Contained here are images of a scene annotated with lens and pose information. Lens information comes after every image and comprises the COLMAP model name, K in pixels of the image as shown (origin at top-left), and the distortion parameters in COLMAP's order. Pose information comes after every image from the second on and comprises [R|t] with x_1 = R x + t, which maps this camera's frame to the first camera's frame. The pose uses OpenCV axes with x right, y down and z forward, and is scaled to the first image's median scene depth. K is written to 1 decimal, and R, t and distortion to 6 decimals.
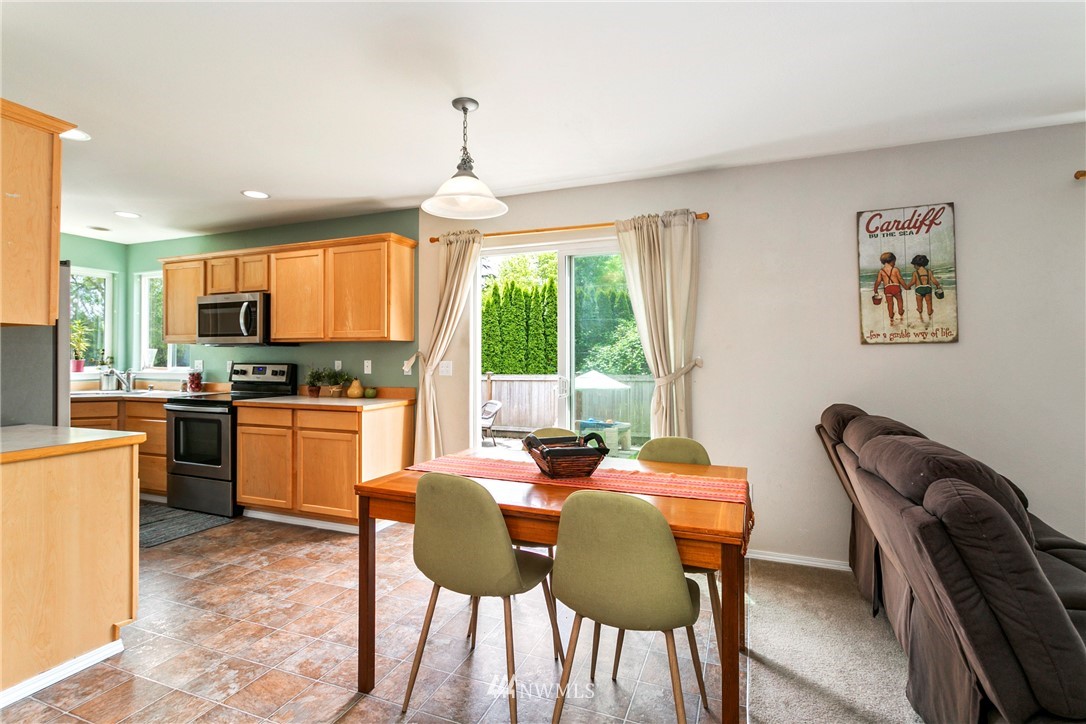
lens RADIAL K [[534.4, 0, 546.4], [0, 534.4, 354.2], [0, 0, 1]] dist [0.006595, 0.000312]
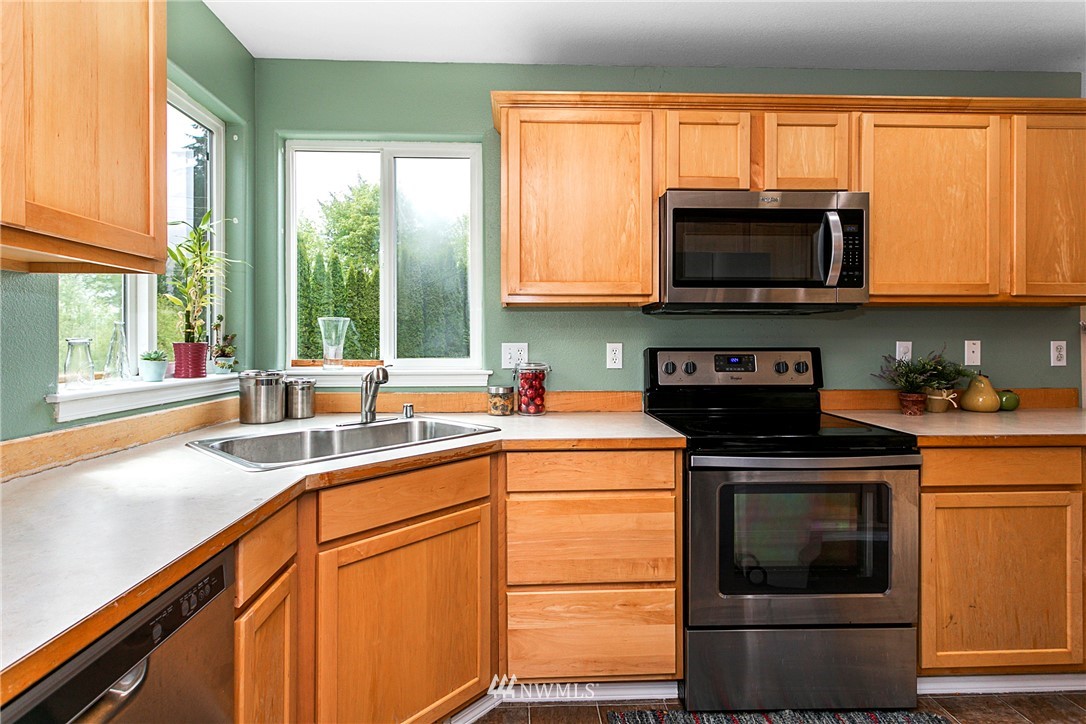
lens RADIAL K [[534.4, 0, 526.7], [0, 534.4, 345.6], [0, 0, 1]] dist [0.006595, 0.000312]
pose [[0.919763, -0.001111, 0.392473, -0.920180], [-0.000565, 0.999991, 0.004156, 0.013069], [-0.392474, -0.004044, 0.919754, 0.649234]]
